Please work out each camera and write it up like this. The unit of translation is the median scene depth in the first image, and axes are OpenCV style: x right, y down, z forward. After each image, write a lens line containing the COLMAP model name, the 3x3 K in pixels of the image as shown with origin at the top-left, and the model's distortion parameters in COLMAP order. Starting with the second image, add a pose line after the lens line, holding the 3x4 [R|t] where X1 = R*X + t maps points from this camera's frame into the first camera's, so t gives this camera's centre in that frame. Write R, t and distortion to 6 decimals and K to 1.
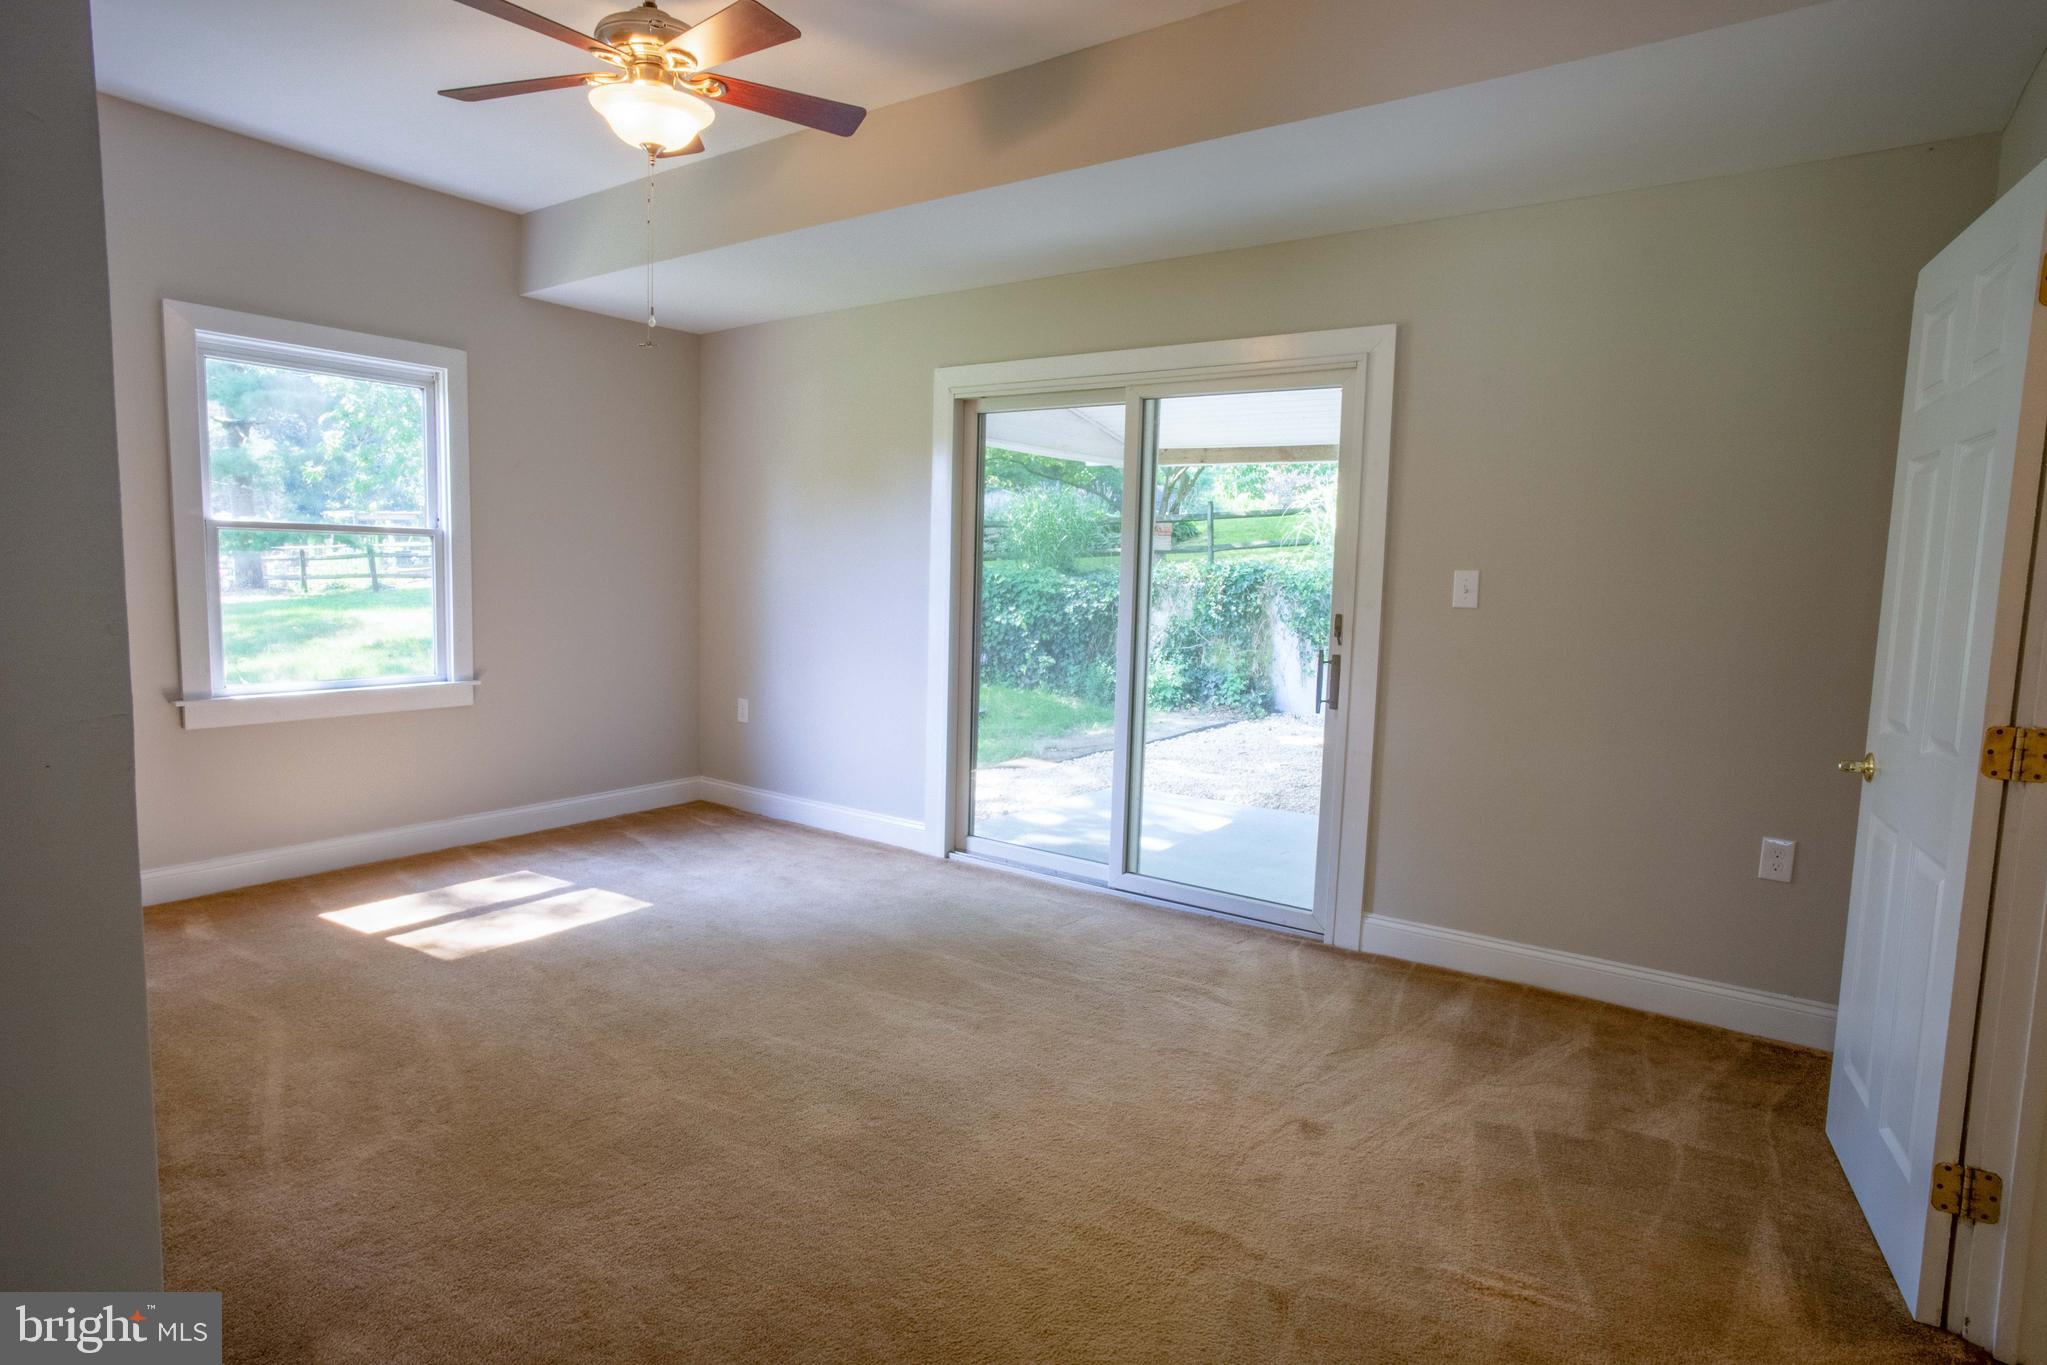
lens RADIAL K [[1095.0, 0, 1023.5], [0, 1095.0, 682.5], [0, 0, 1]] dist [-0.058554, 0.042326]
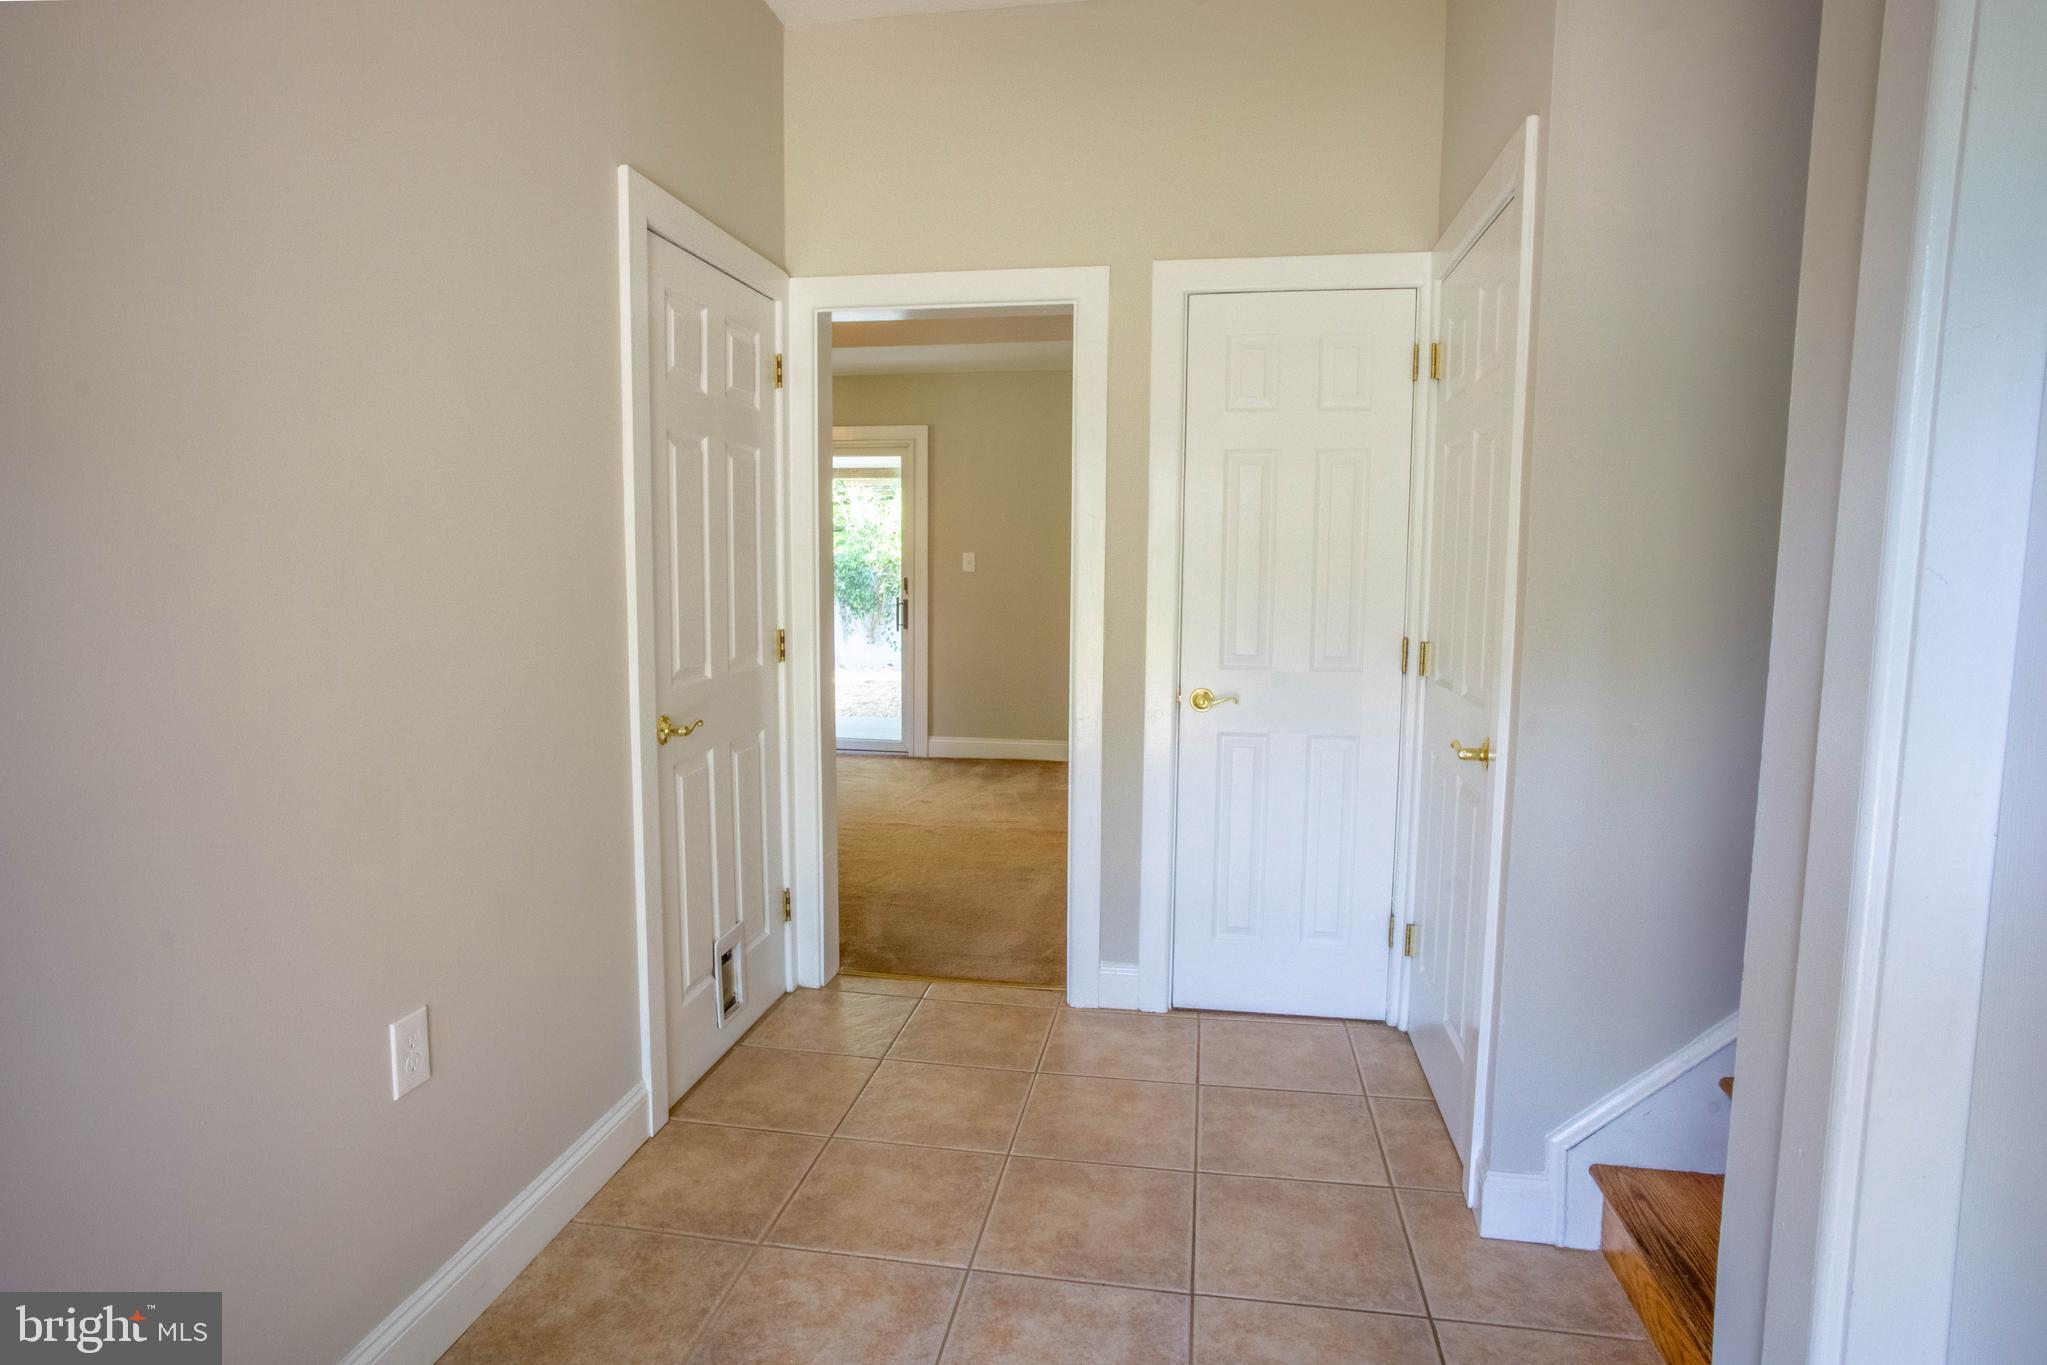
lens RADIAL K [[1095.0, 0, 1023.5], [0, 1095.0, 682.5], [0, 0, 1]] dist [-0.058554, 0.042326]
pose [[0.897359, -0.068393, 0.435969, -0.373636], [0.061844, 0.997658, 0.029214, 0.077487], [-0.436946, 0.000746, 0.899487, -0.805161]]
